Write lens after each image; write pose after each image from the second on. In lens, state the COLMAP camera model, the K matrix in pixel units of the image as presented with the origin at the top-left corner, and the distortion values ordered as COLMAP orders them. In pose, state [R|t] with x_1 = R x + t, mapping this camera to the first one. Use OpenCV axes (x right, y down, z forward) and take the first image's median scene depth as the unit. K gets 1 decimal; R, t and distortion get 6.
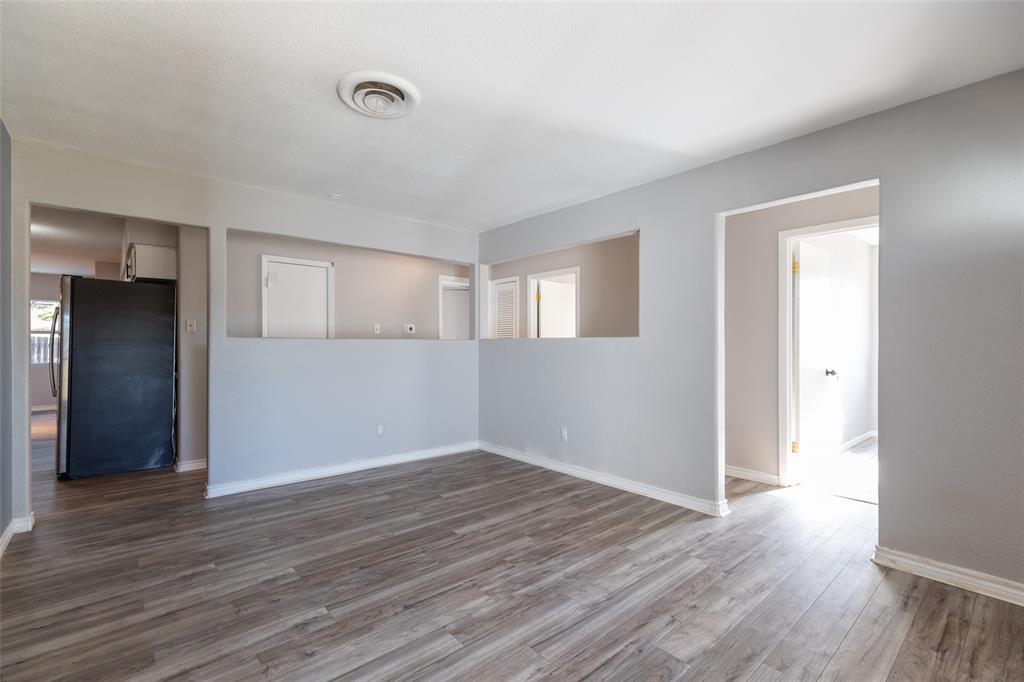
lens RADIAL K [[469.5, 0, 505.7], [0, 469.5, 342.3], [0, 0, 1]] dist [0.003445, 0.000094]
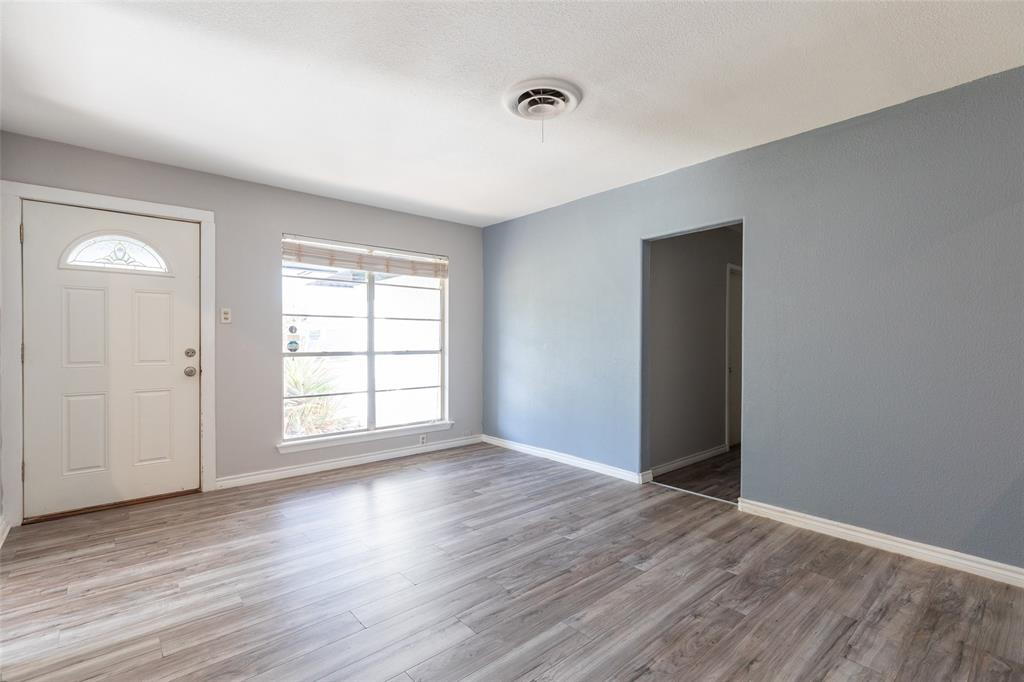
lens RADIAL K [[454.7, 0, 510.2], [0, 454.7, 339.4], [0, 0, 1]] dist [0.002143, 0.000208]
pose [[-0.999973, 0.000237, -0.007341, -0.159374], [0.000260, 0.999995, -0.003204, 0.019169], [0.007340, -0.003206, -0.999968, 1.656559]]
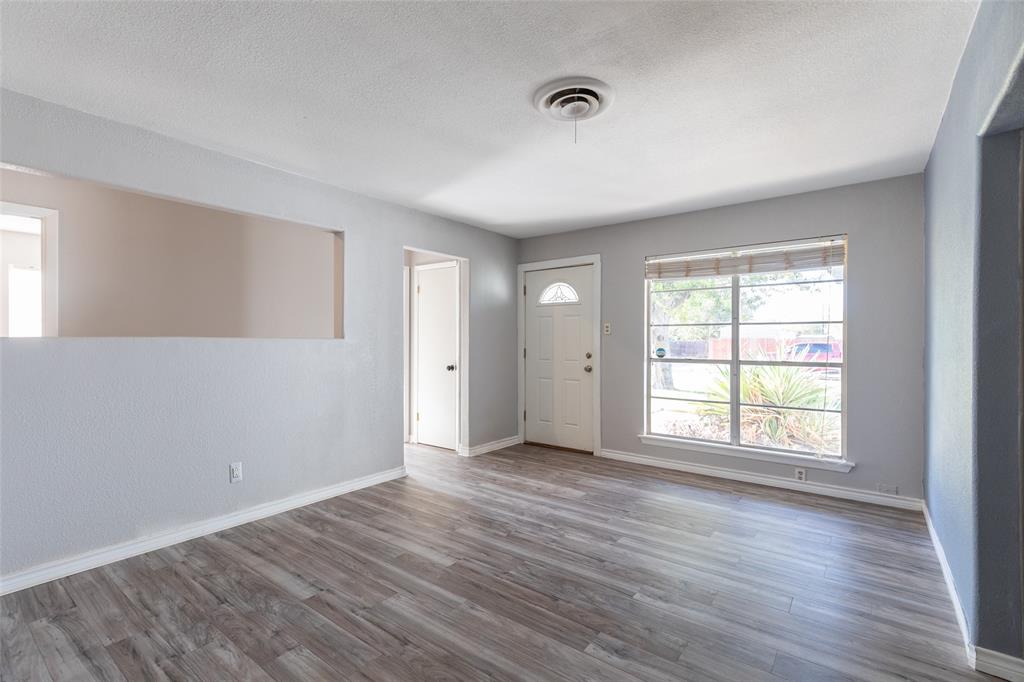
lens RADIAL K [[469.5, 0, 505.7], [0, 469.5, 342.3], [0, 0, 1]] dist [0.003445, 0.000094]
pose [[-0.200899, -0.008685, 0.979573, -1.012956], [0.002652, 0.999952, 0.009410, -0.019077], [-0.979608, 0.004489, -0.200867, 1.107211]]
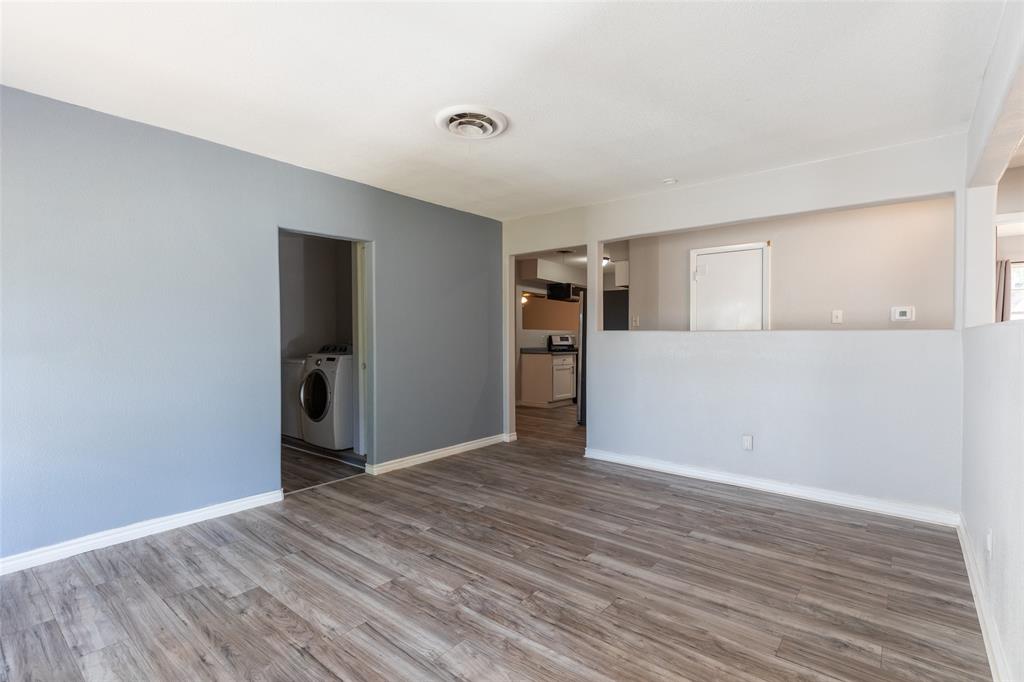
lens RADIAL K [[469.5, 0, 505.7], [0, 469.5, 342.3], [0, 0, 1]] dist [0.003445, 0.000094]
pose [[0.168202, 0.009126, -0.985710, 0.720885], [-0.002174, 0.999958, 0.008886, 0.014568], [0.985750, 0.000649, 0.168215, 0.729065]]
